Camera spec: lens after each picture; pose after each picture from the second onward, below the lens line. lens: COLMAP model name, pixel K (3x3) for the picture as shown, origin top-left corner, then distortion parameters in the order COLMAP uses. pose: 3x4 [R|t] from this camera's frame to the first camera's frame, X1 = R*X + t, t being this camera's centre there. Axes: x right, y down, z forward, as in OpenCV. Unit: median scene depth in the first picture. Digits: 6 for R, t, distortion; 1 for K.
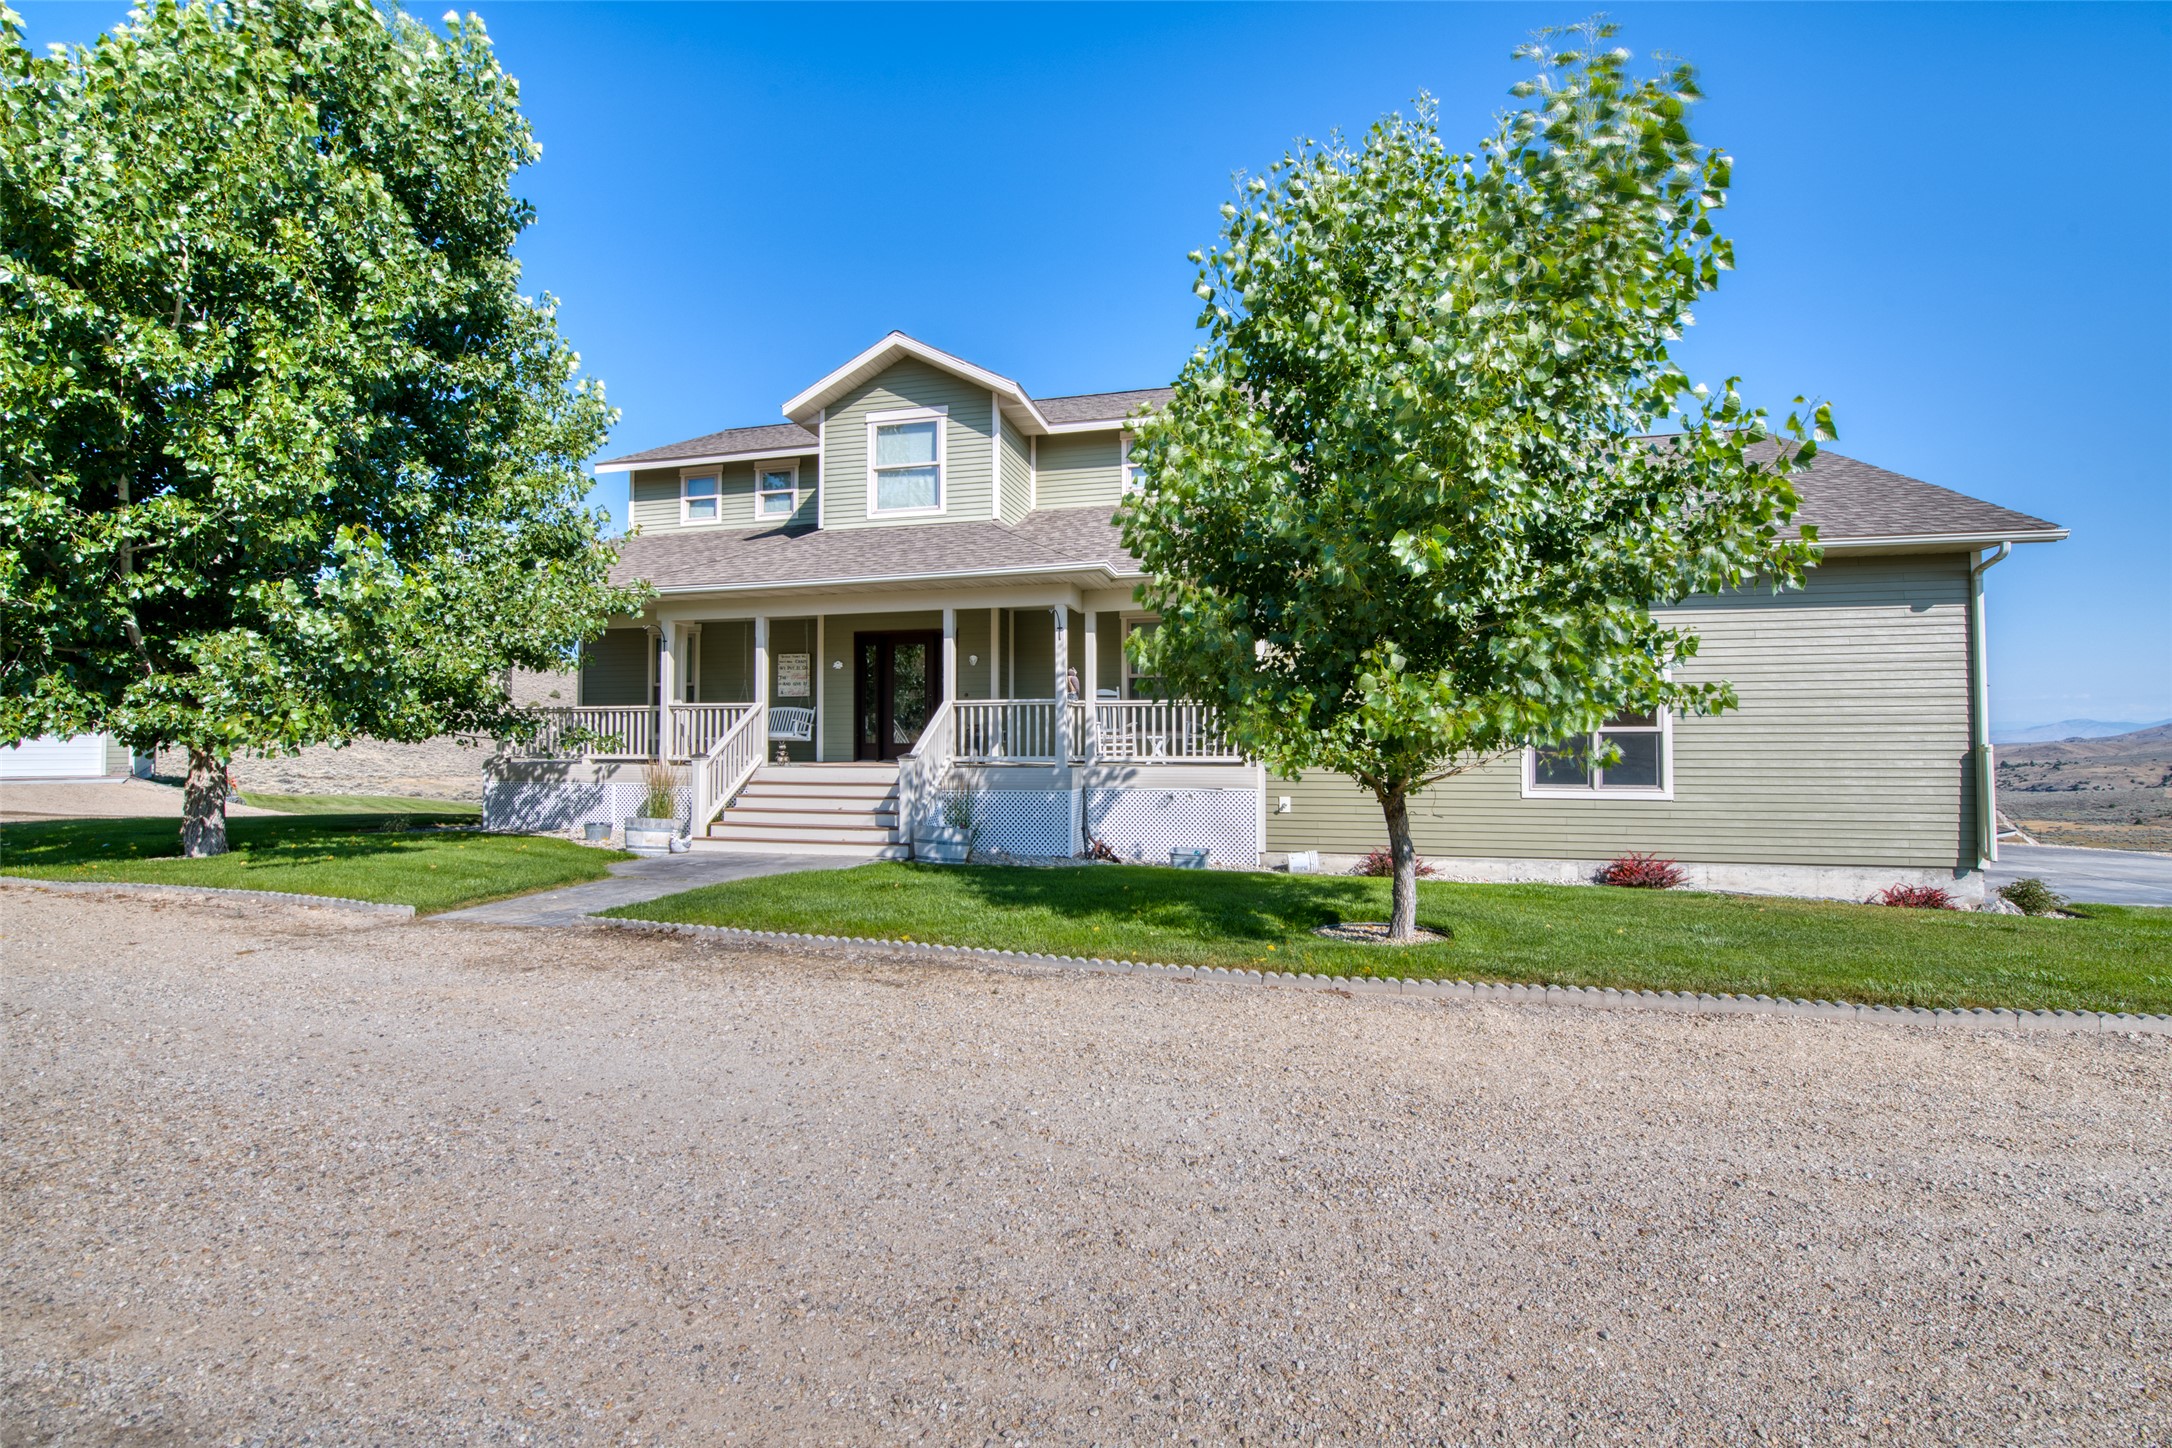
lens RADIAL K [[888.7, 0, 1088.3], [0, 888.7, 723.0], [0, 0, 1]] dist [-0.015380, -0.001169]
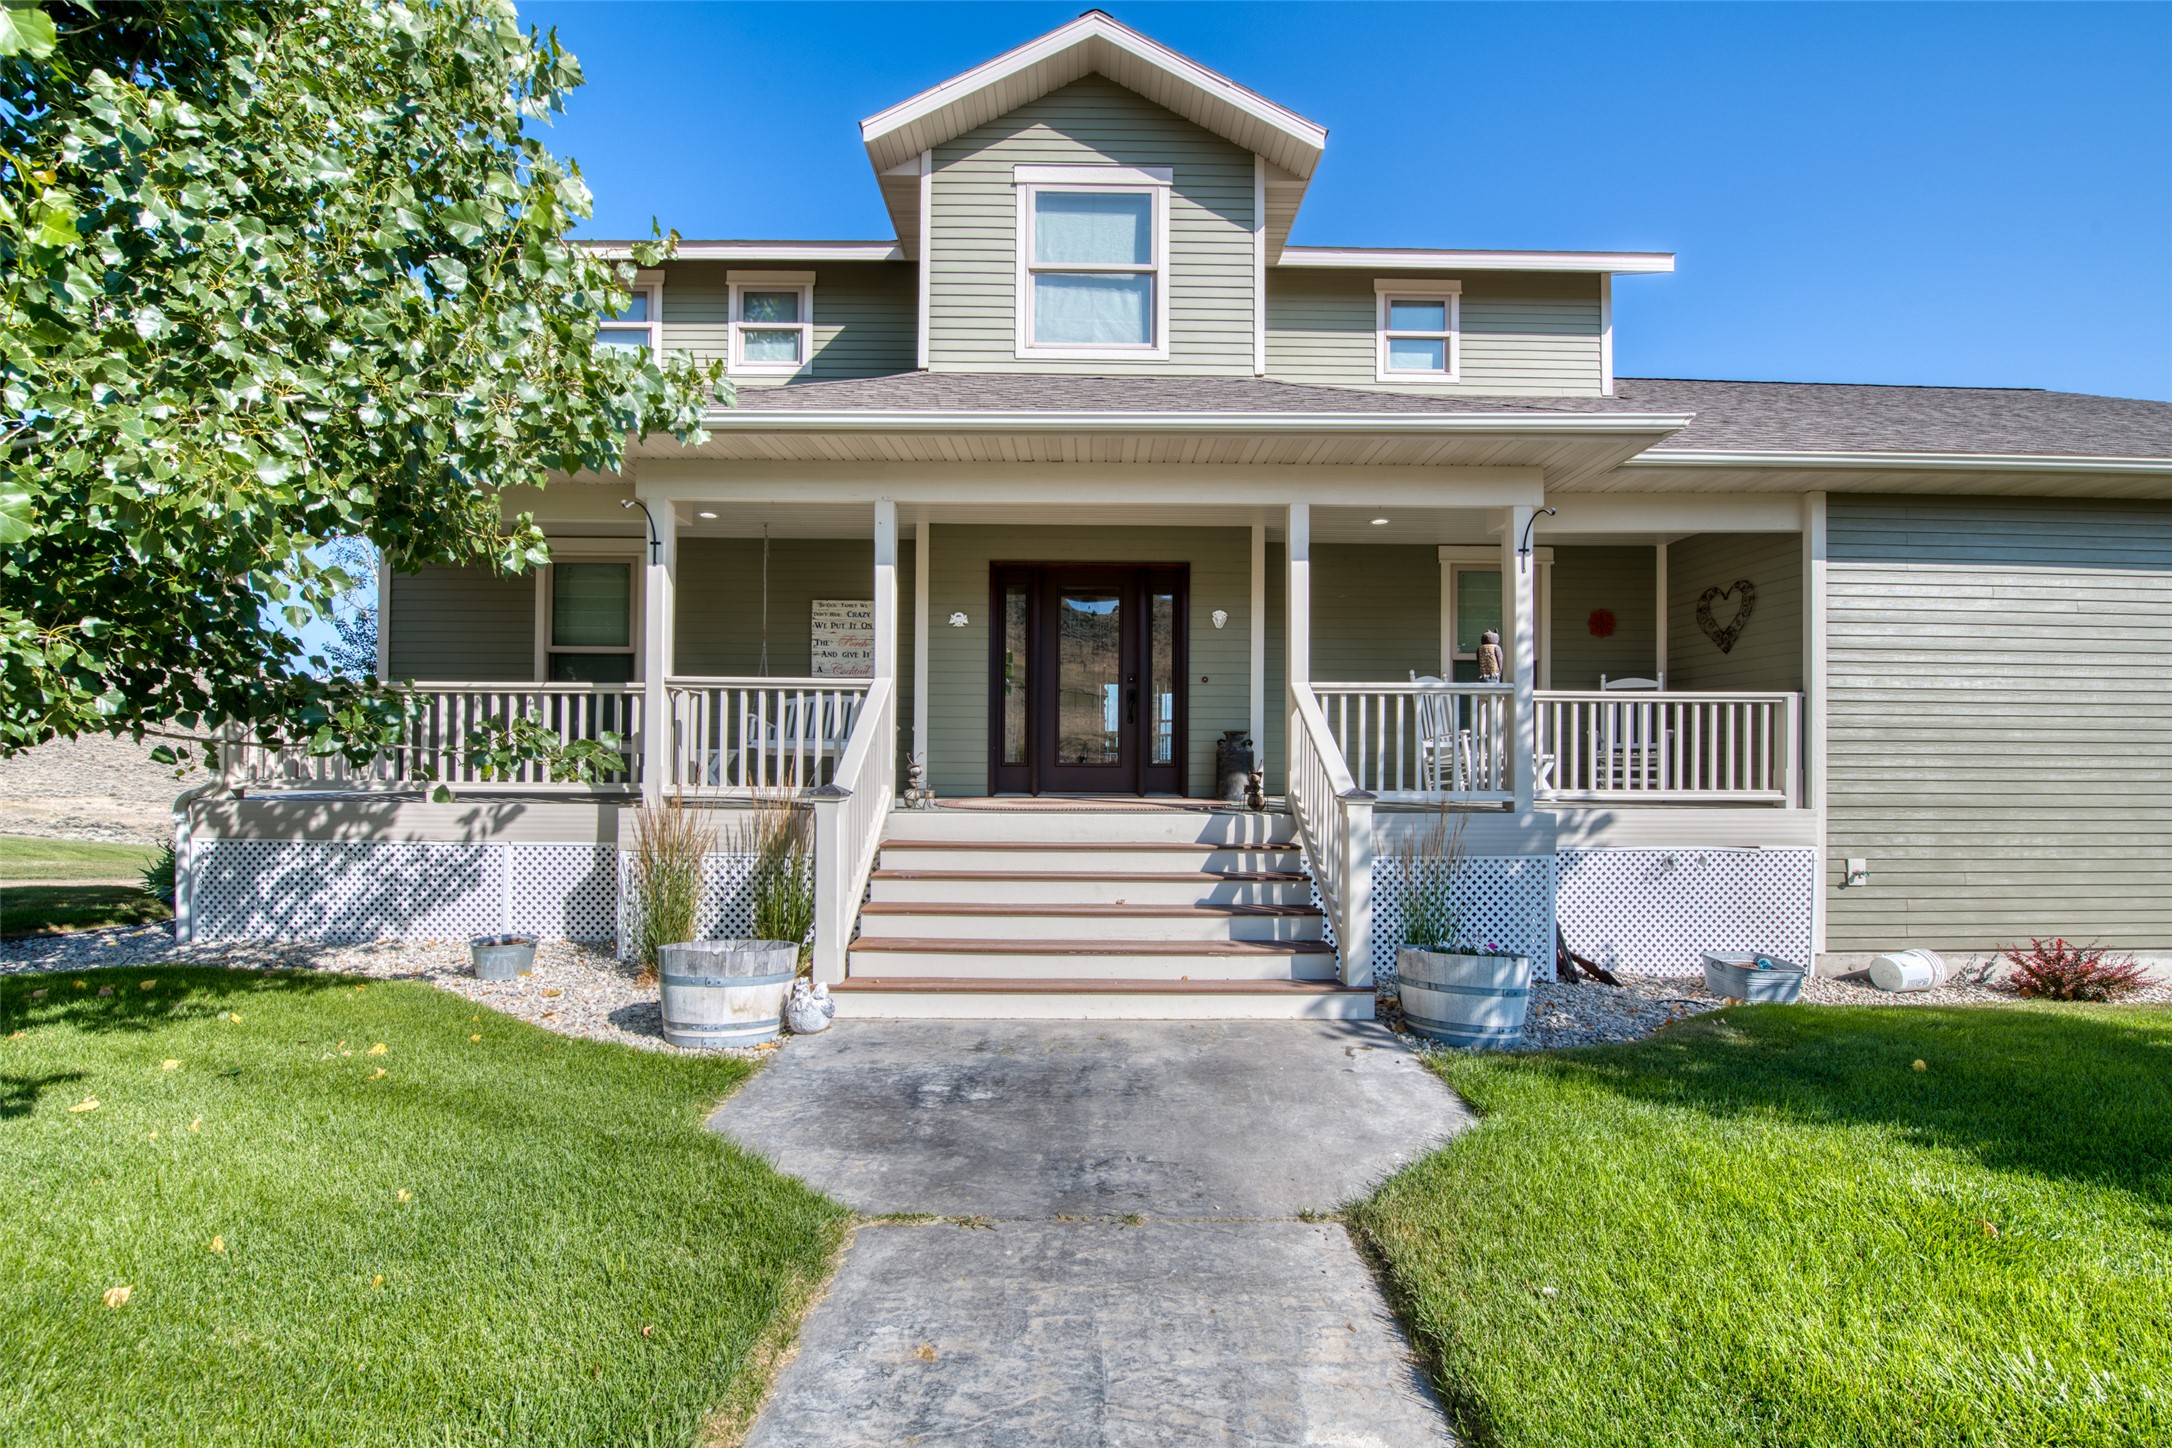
lens RADIAL K [[888.7, 0, 1066.4], [0, 888.7, 755.5], [0, 0, 1]] dist [-0.015380, -0.001169]
pose [[0.971019, 0.008562, 0.238849, -0.354006], [-0.012400, 0.999817, 0.014571, 0.009714], [-0.238681, -0.017111, 0.970947, 0.460031]]
